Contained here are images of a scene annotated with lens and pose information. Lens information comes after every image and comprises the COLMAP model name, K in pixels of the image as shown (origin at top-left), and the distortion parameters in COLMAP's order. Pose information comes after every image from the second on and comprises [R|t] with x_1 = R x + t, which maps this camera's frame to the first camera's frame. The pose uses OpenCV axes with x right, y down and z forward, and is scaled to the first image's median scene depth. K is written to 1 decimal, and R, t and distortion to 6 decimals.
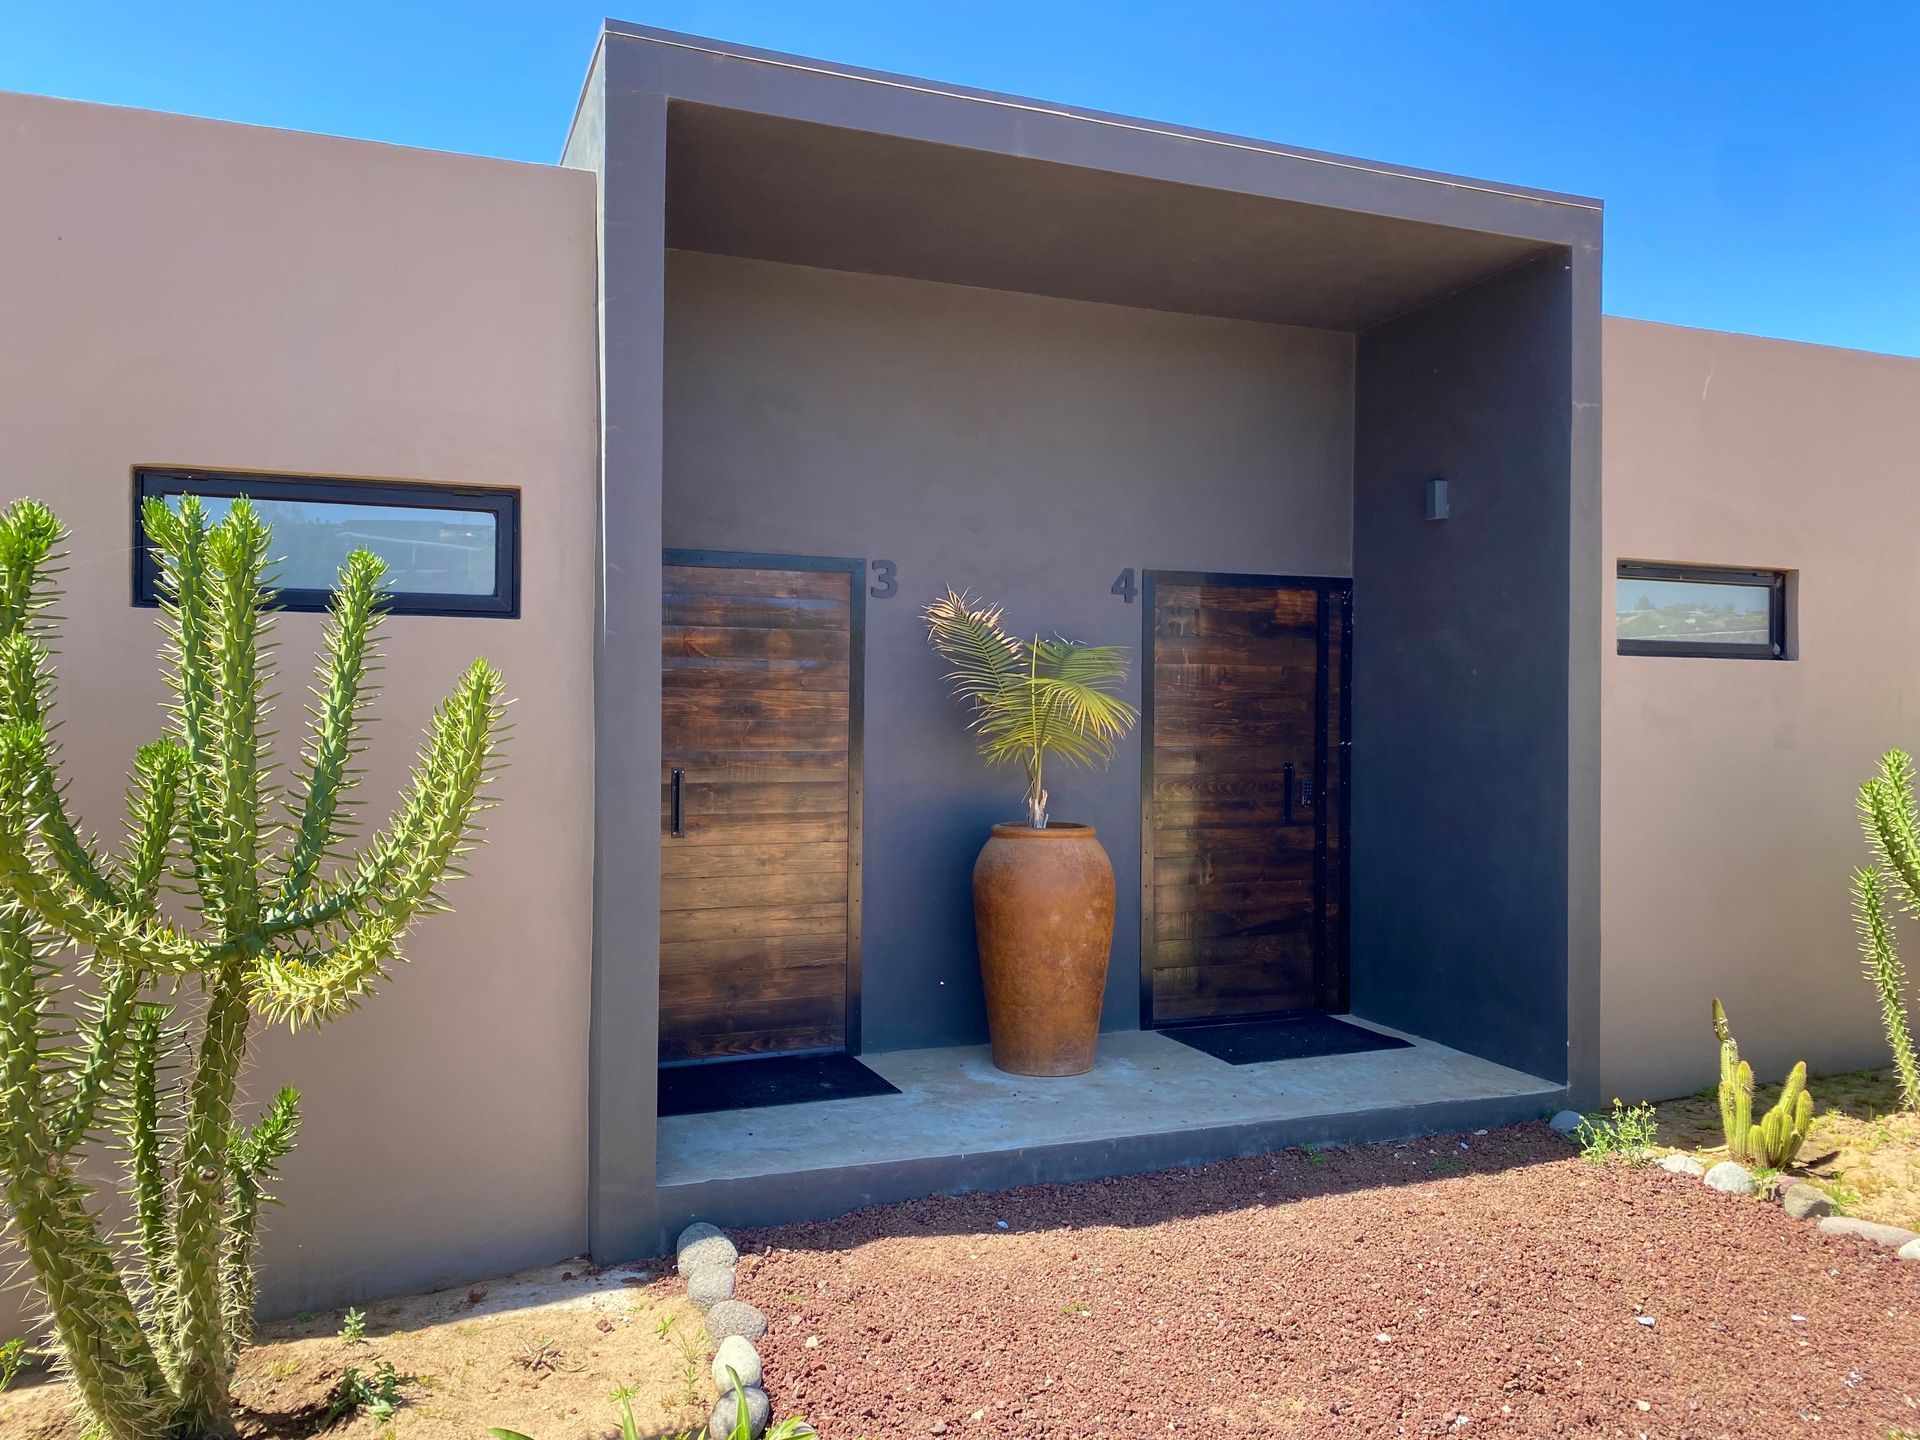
lens RADIAL K [[1459.1, 0, 967.1], [0, 1459.1, 718.7], [0, 0, 1]] dist [0.032316, -0.008362]
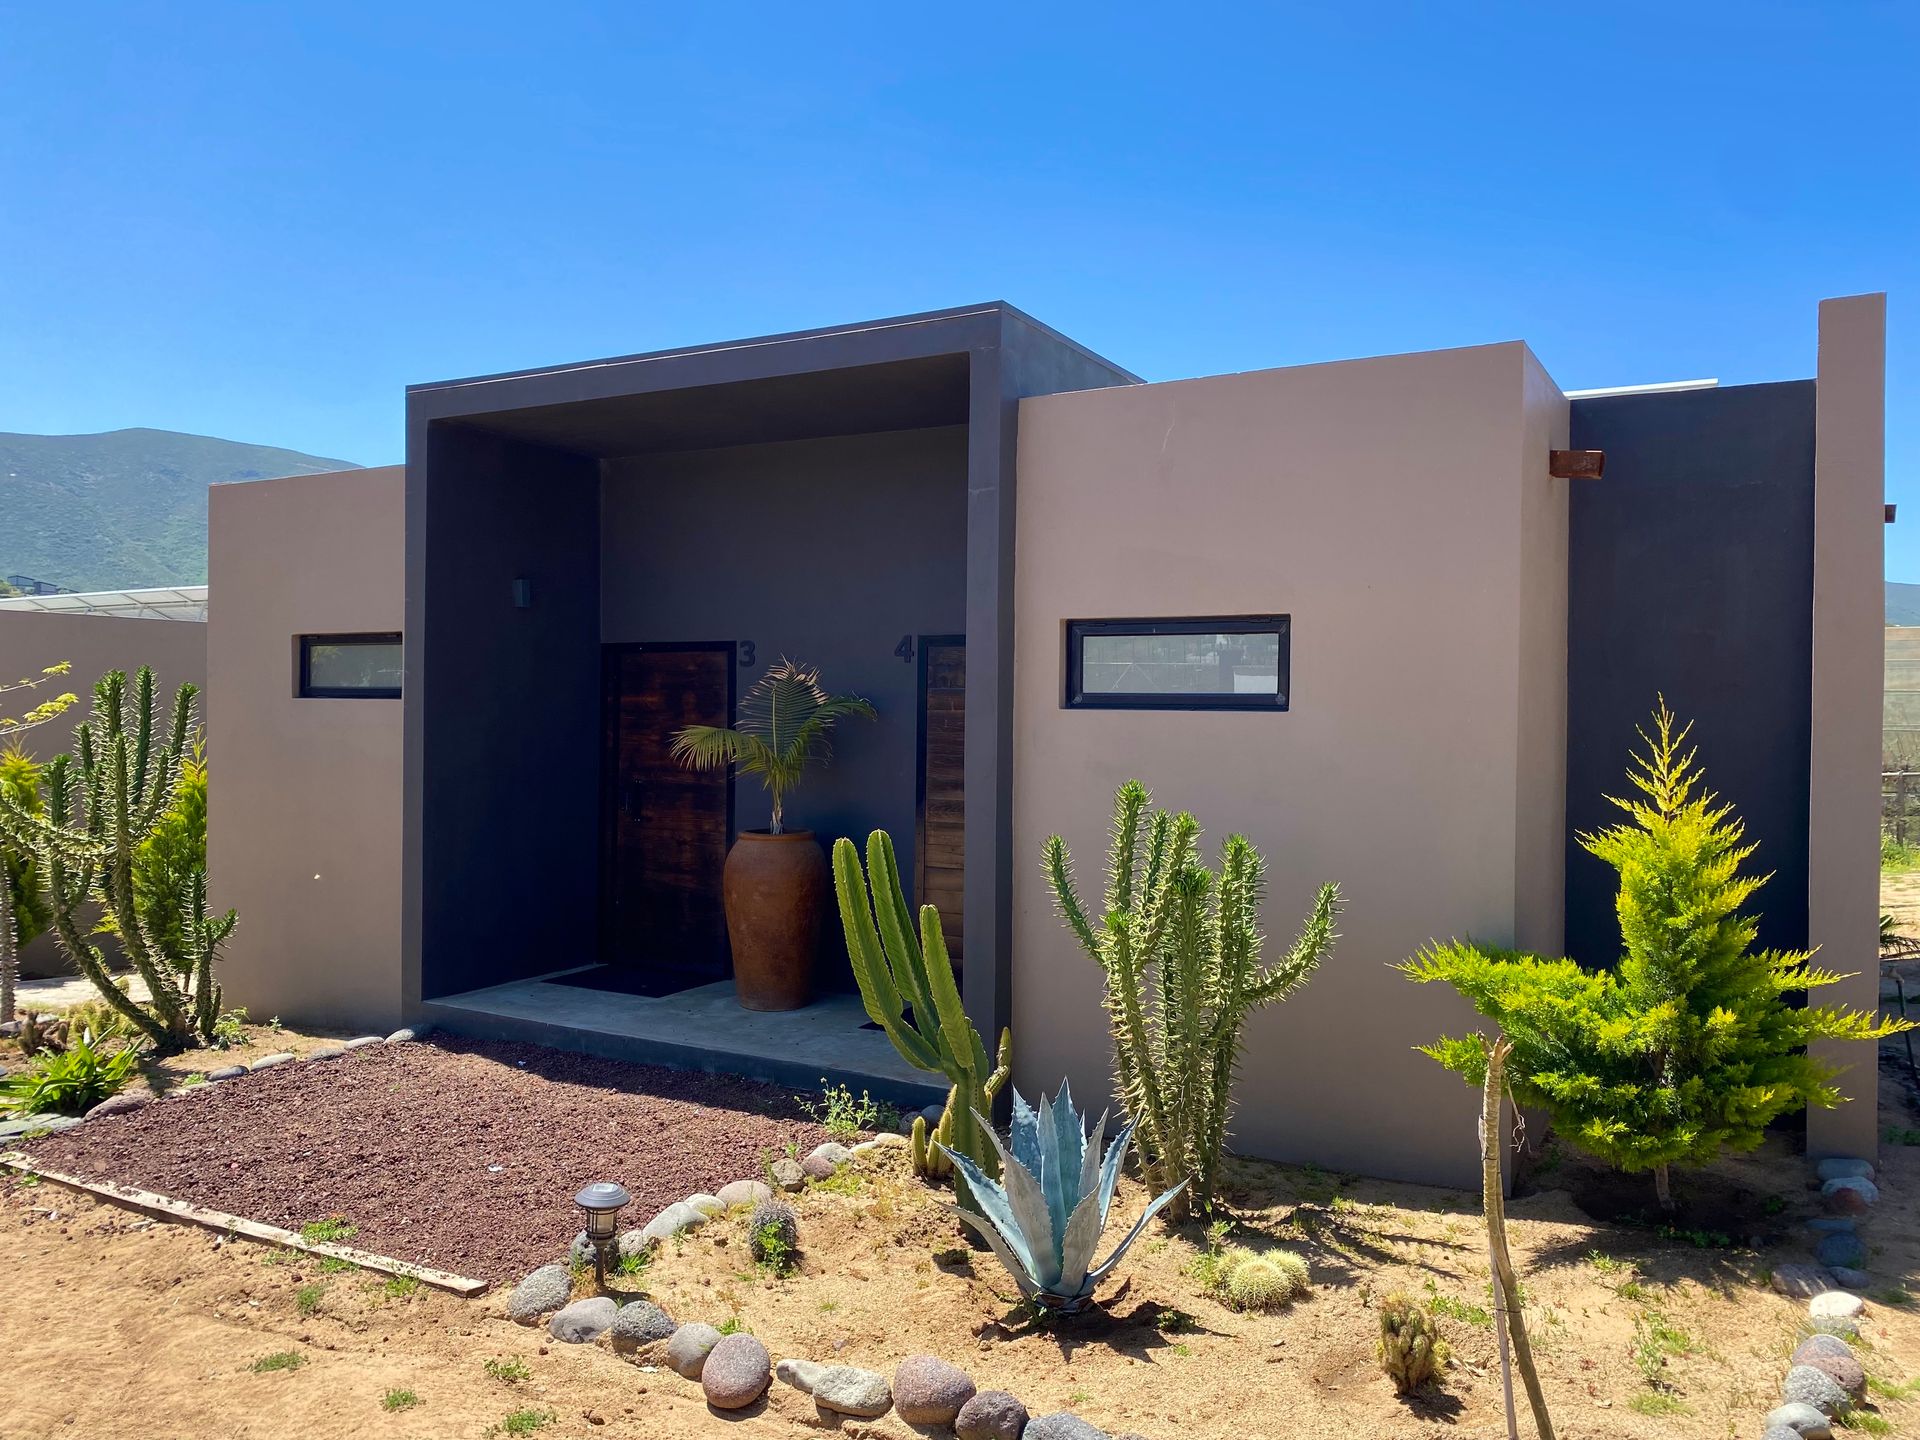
lens RADIAL K [[1459.1, 0, 972.4], [0, 1459.1, 718.3], [0, 0, 1]] dist [0.032316, -0.008362]
pose [[0.622548, 0.007249, -0.782548, 1.239296], [0.000092, 0.999956, 0.009335, -0.046563], [0.782582, -0.005884, 0.622520, 0.280349]]
